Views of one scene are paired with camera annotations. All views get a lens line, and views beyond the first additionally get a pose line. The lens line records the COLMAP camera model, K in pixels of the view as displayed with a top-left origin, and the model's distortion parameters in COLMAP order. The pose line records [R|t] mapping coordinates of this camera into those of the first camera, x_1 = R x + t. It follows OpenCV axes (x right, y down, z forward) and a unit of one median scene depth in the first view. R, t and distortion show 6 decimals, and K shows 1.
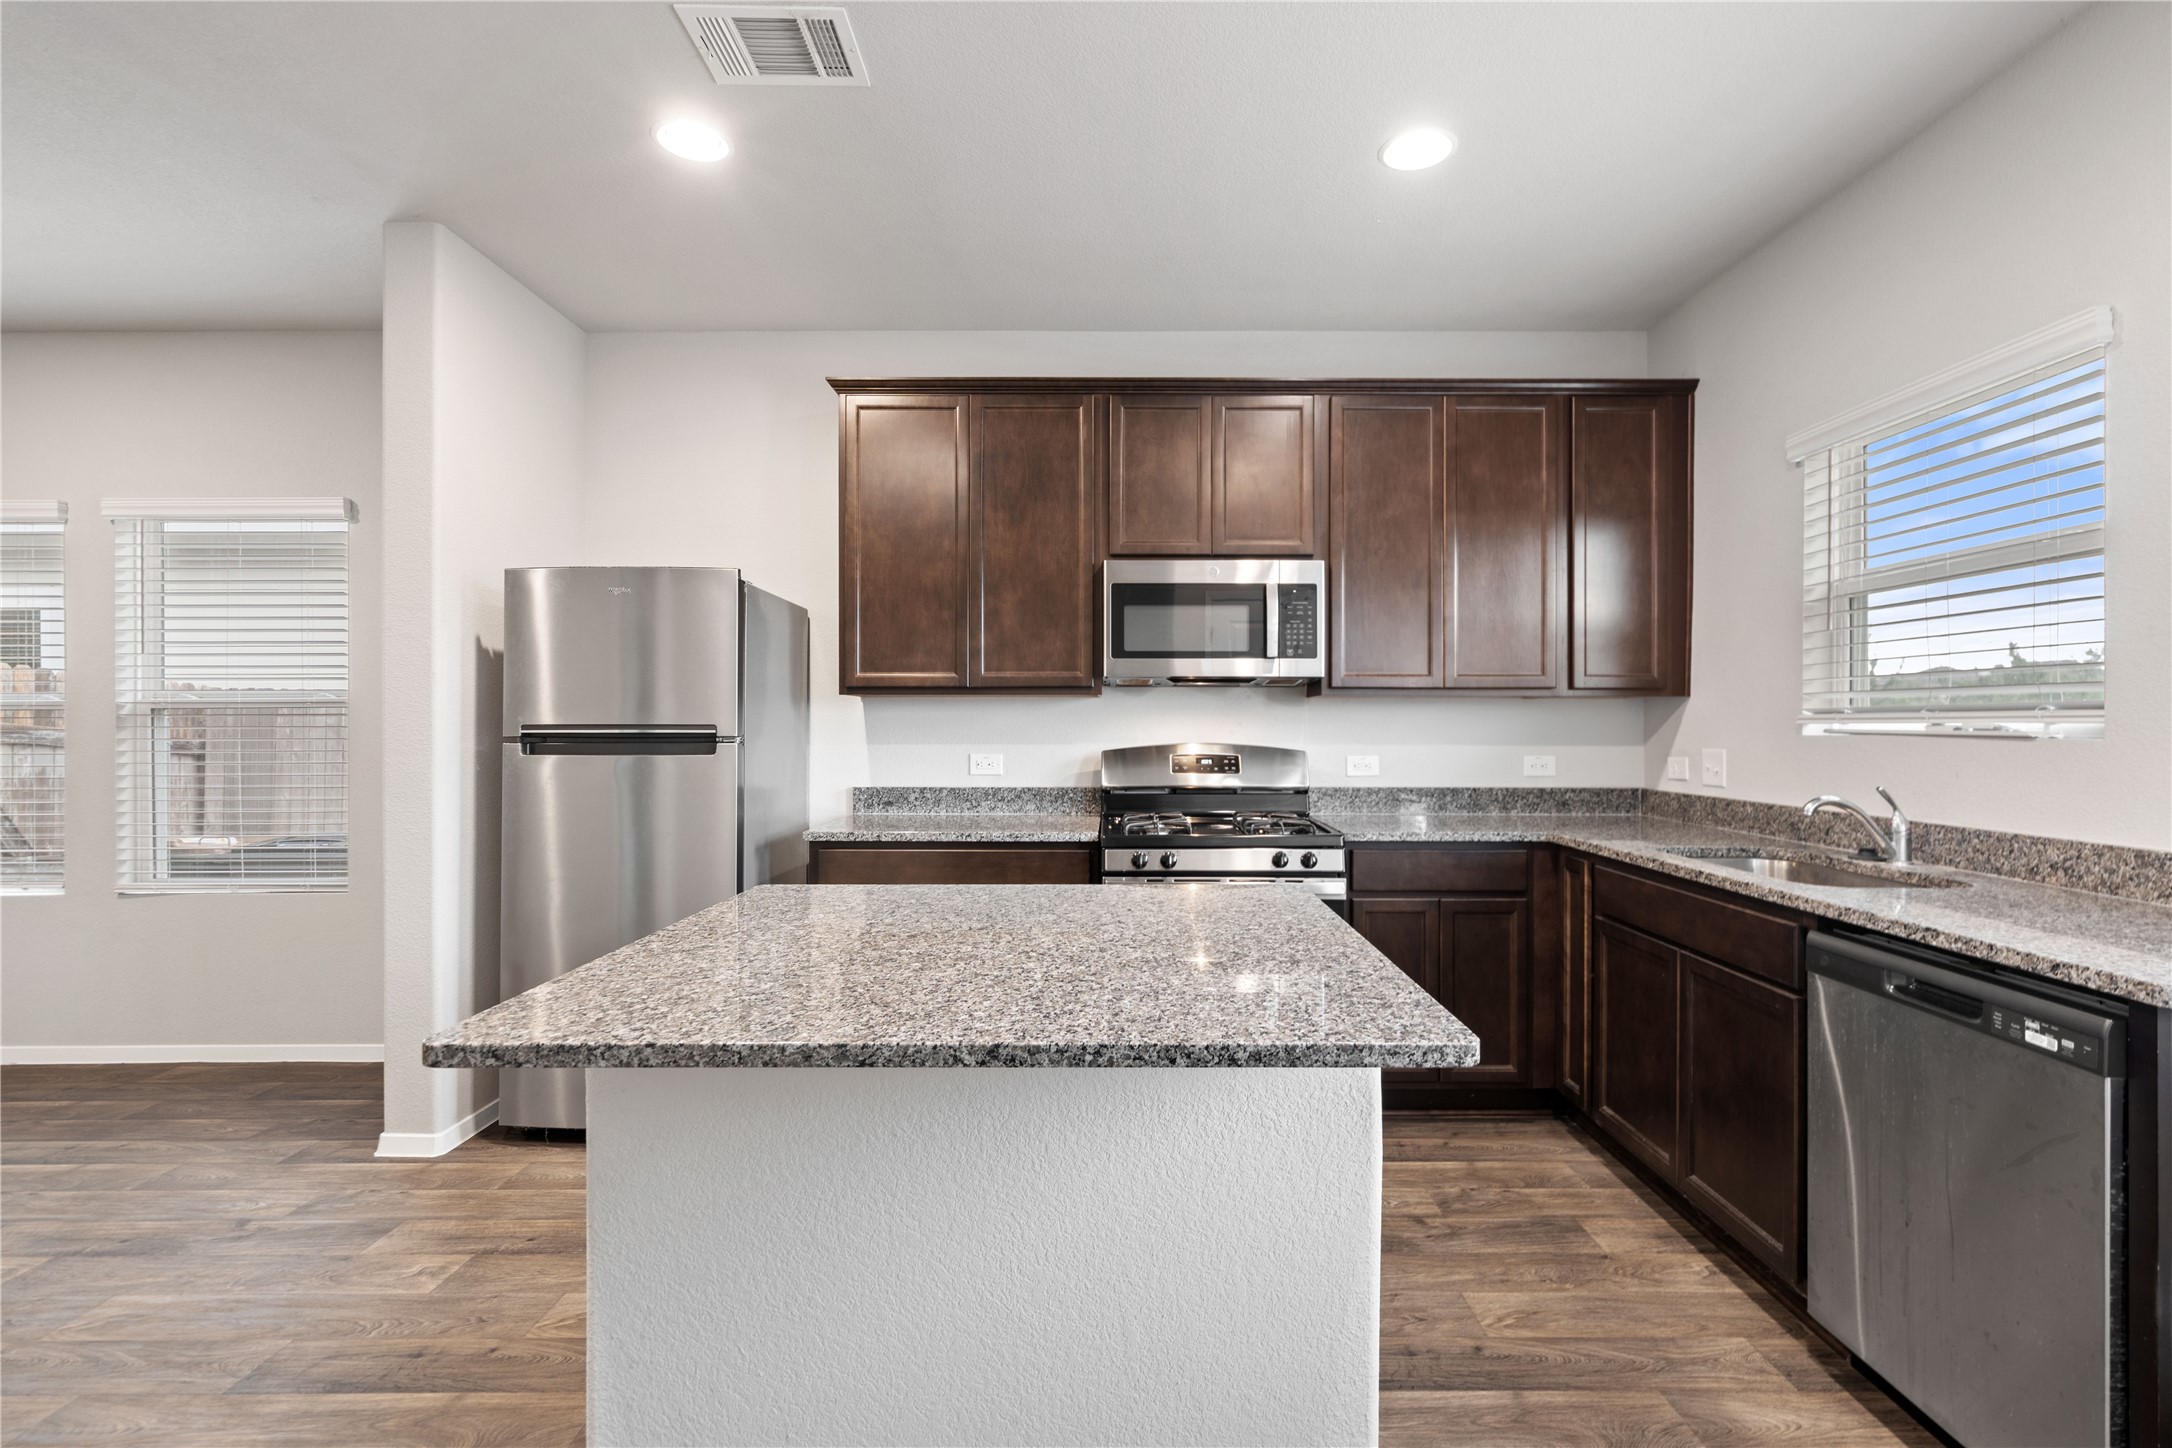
lens RADIAL K [[1007.5, 0, 1109.3], [0, 1007.5, 723.9], [0, 0, 1]] dist [0.001466, 0.000657]
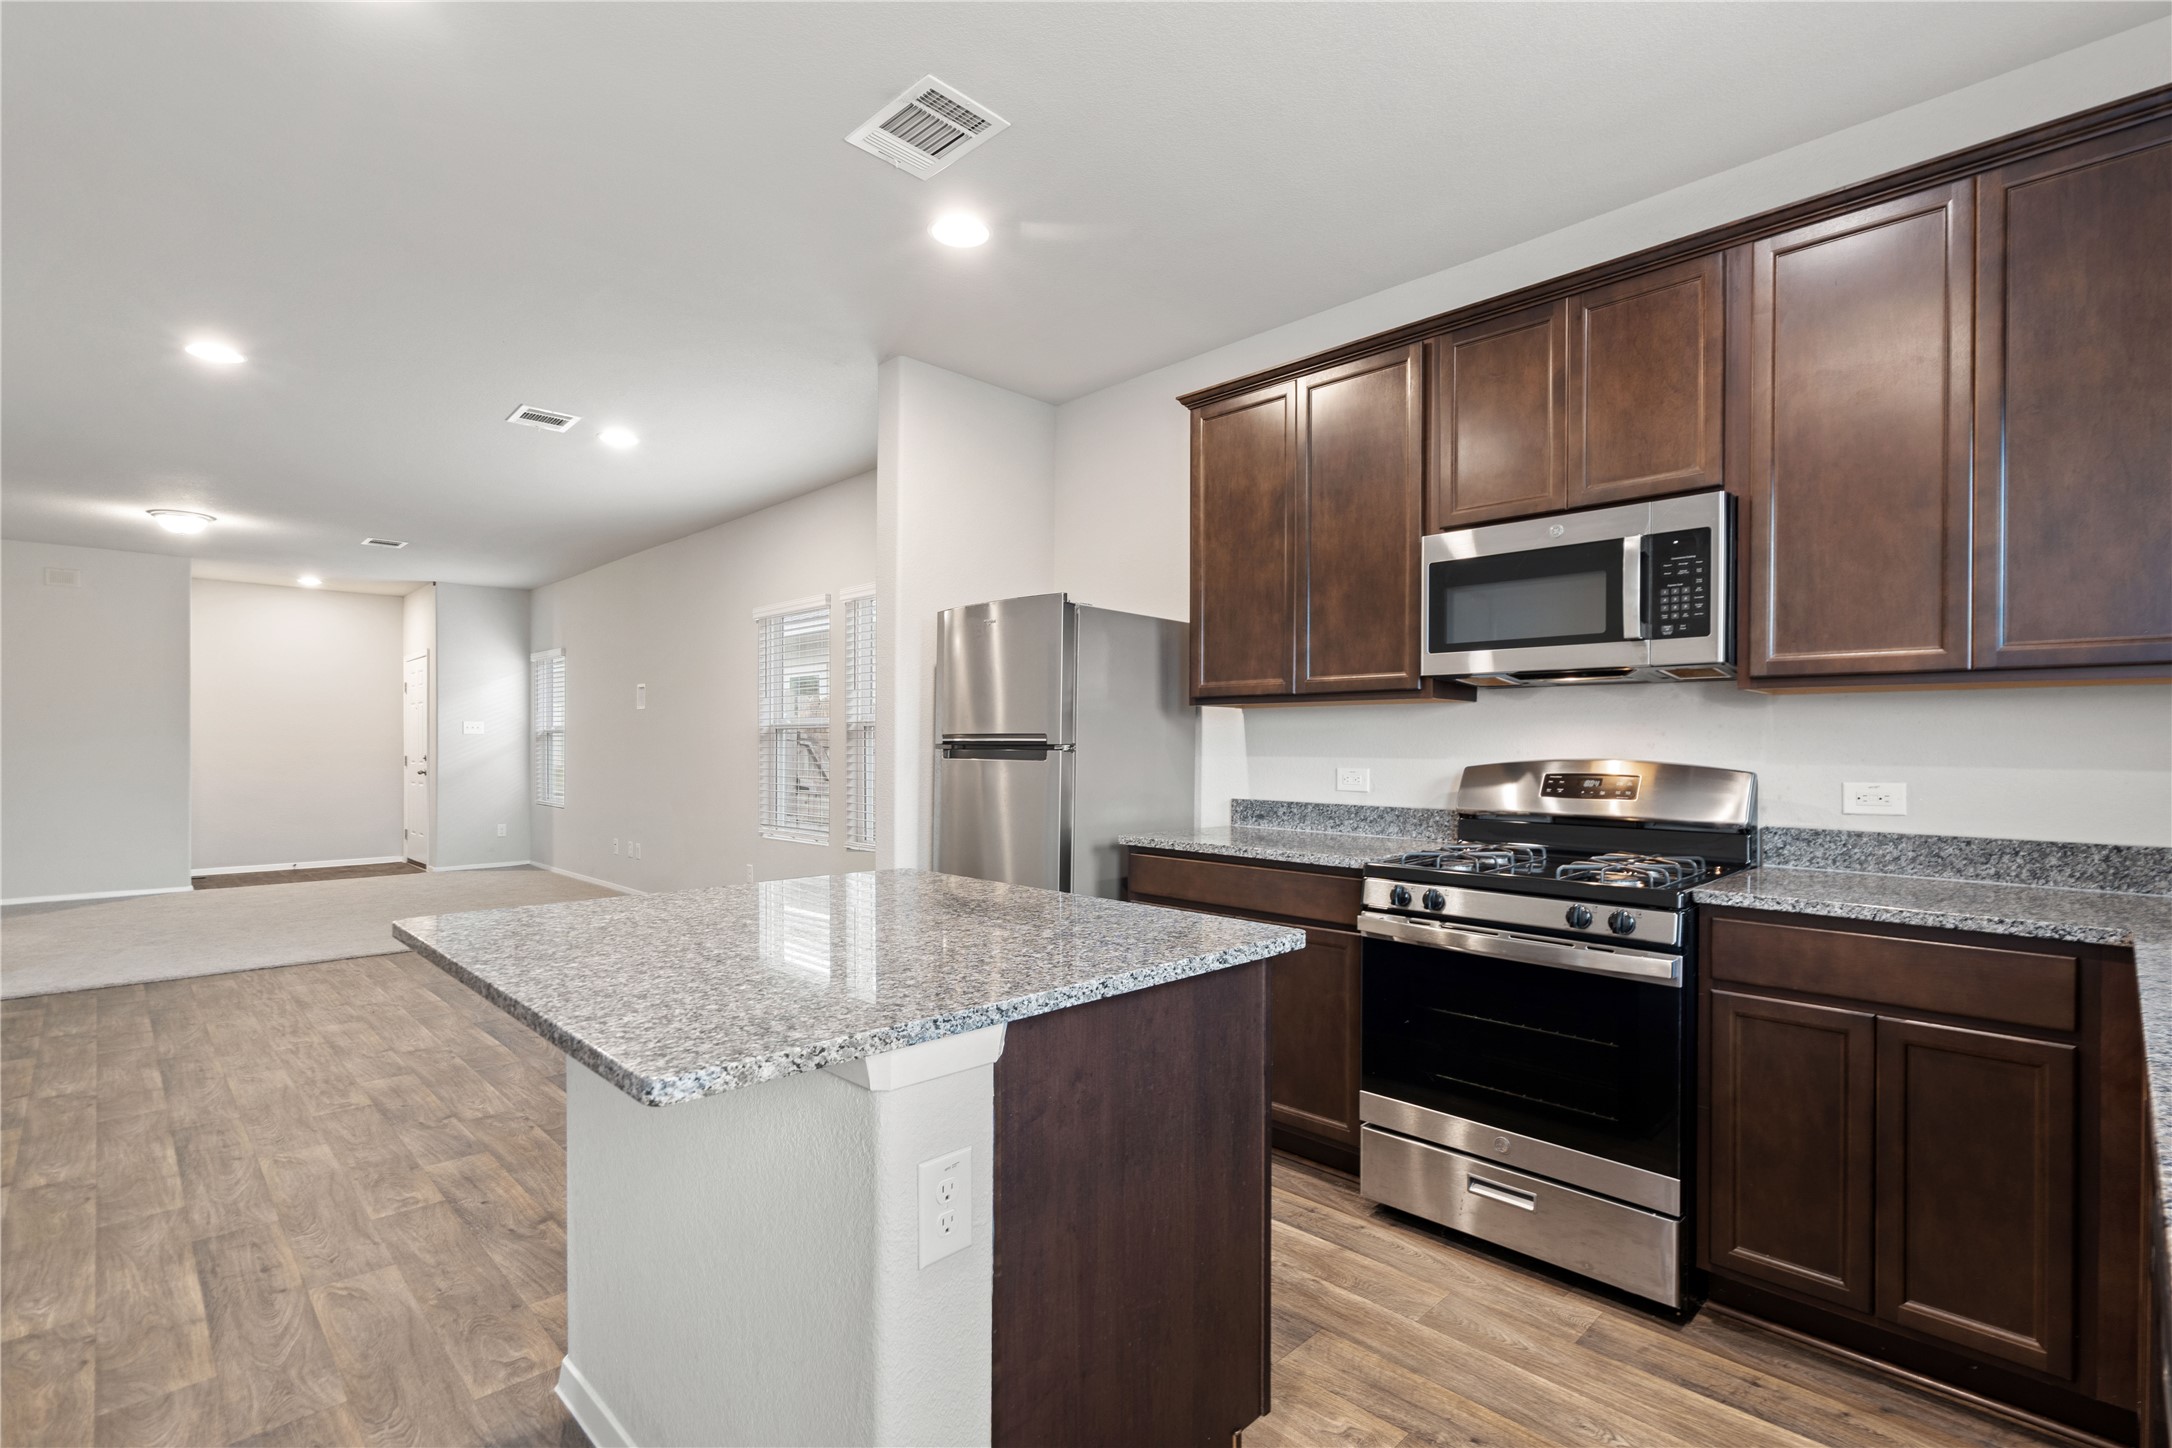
lens RADIAL K [[1007.5, 0, 1095.3], [0, 1007.5, 743.9], [0, 0, 1]] dist [0.001466, 0.000657]
pose [[0.706261, 0.002972, -0.707945, 0.389532], [-0.005672, 0.999983, -0.001461, 0.011921], [0.707929, 0.005047, 0.706266, 0.214514]]
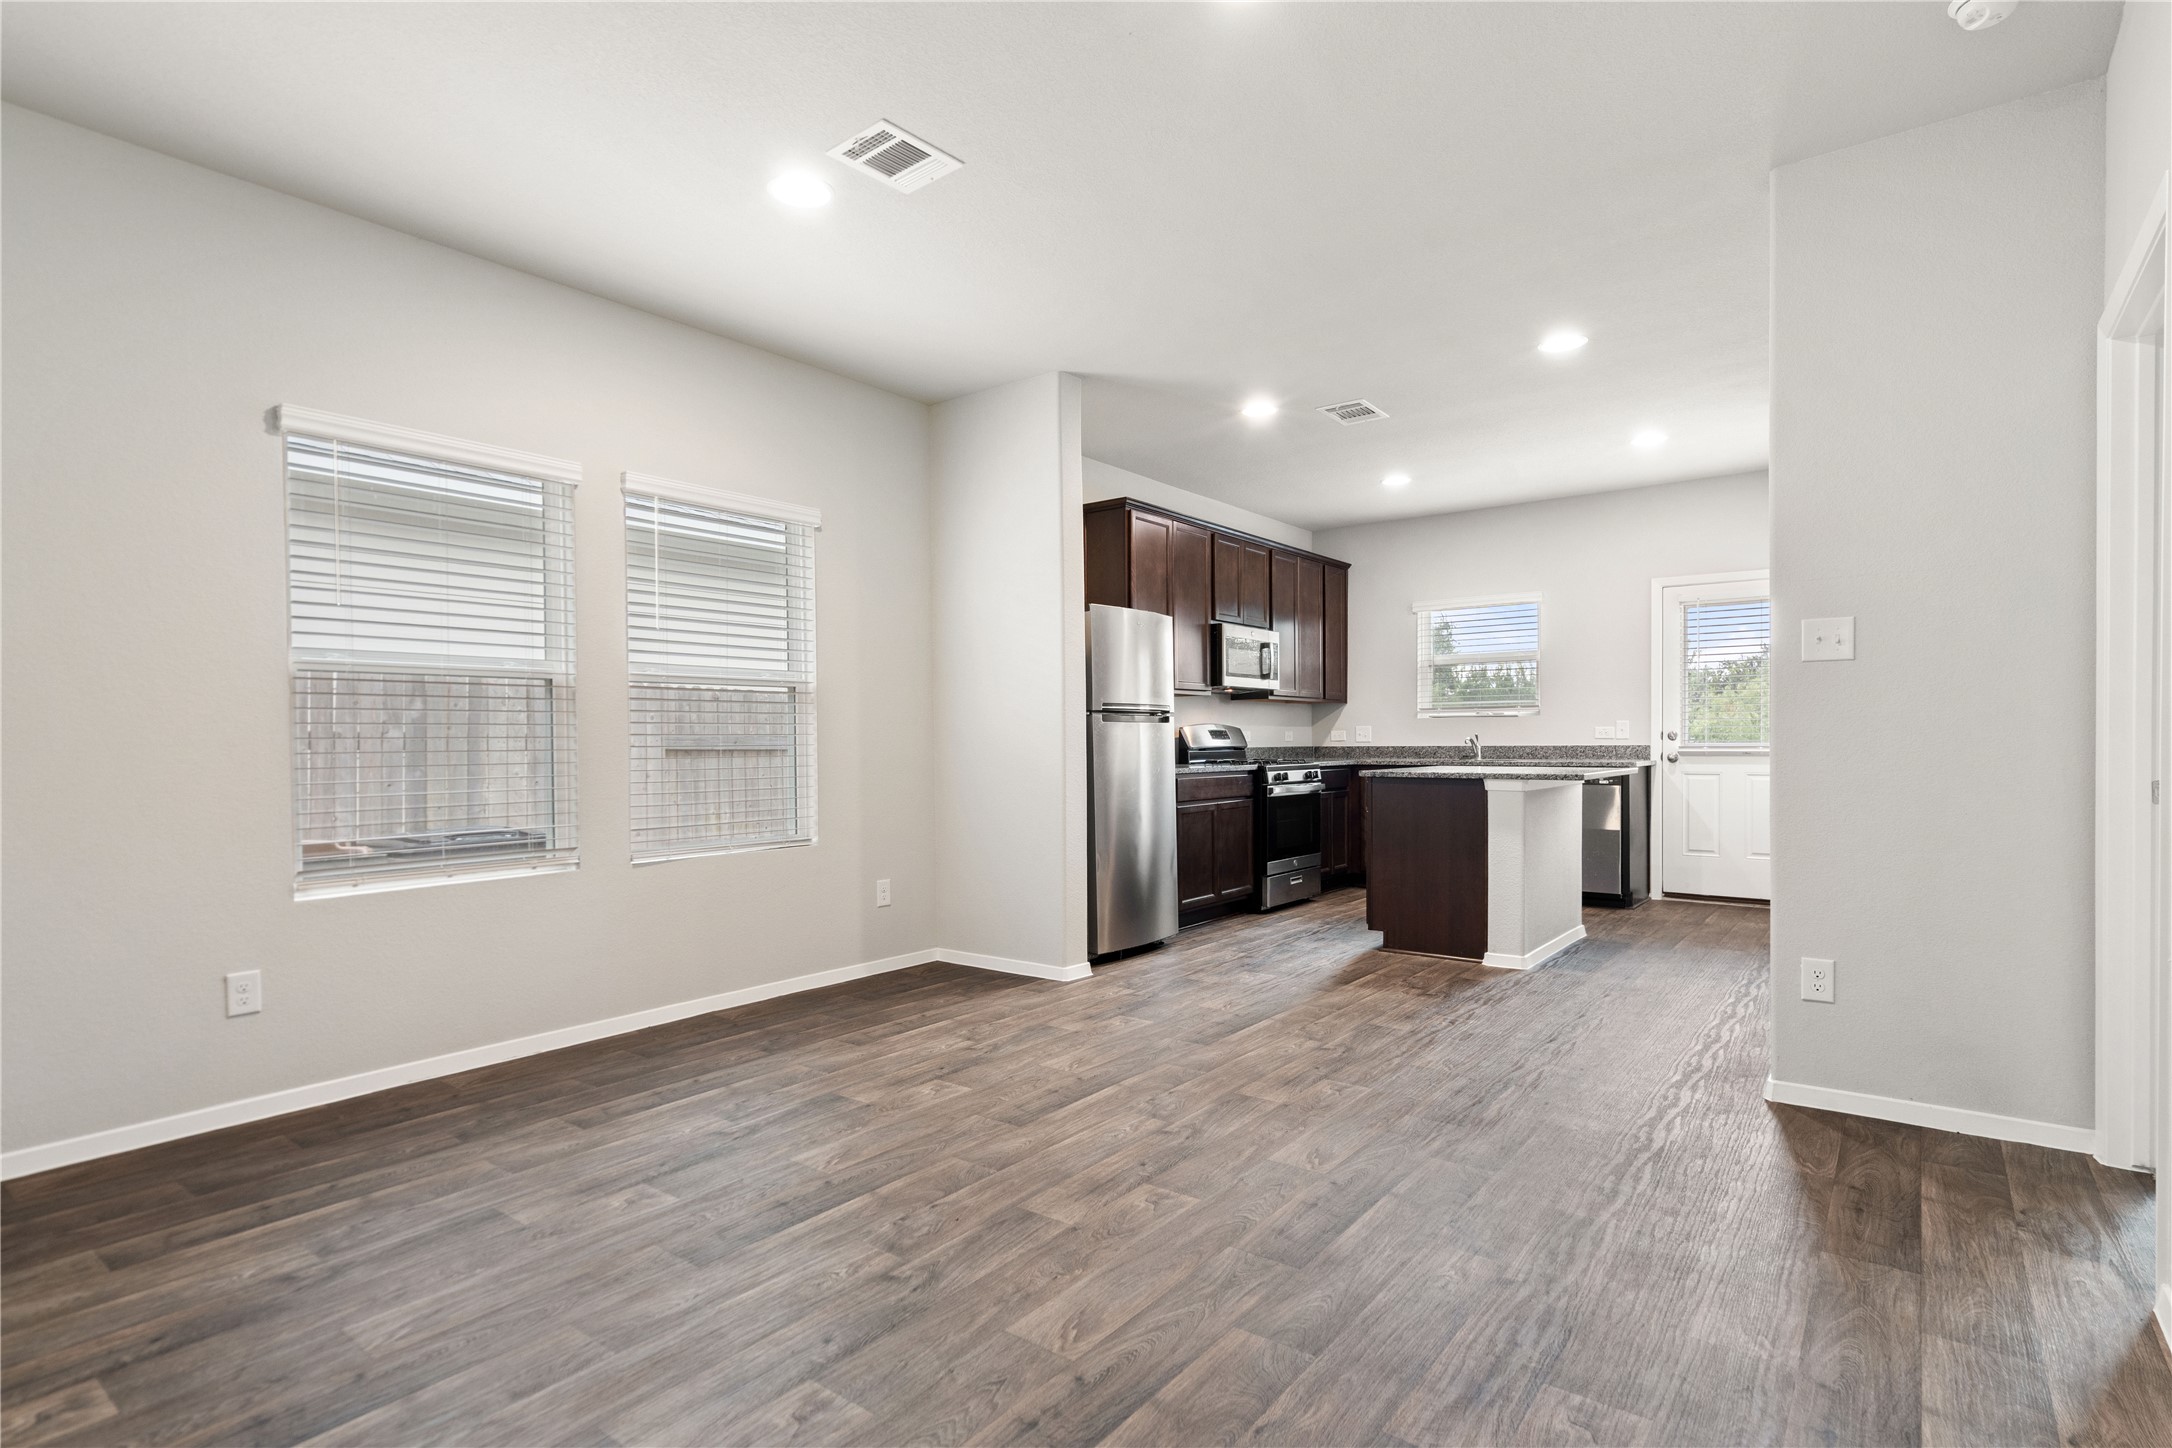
lens RADIAL K [[1070.9, 0, 1093.2], [0, 1070.9, 741.0], [0, 0, 1]] dist [-0.001714, 0.000379]
pose [[0.614514, -0.004984, 0.788890, -1.698080], [0.008261, 0.999966, -0.000117, 0.053610], [-0.788863, 0.006589, 0.614534, -0.031707]]
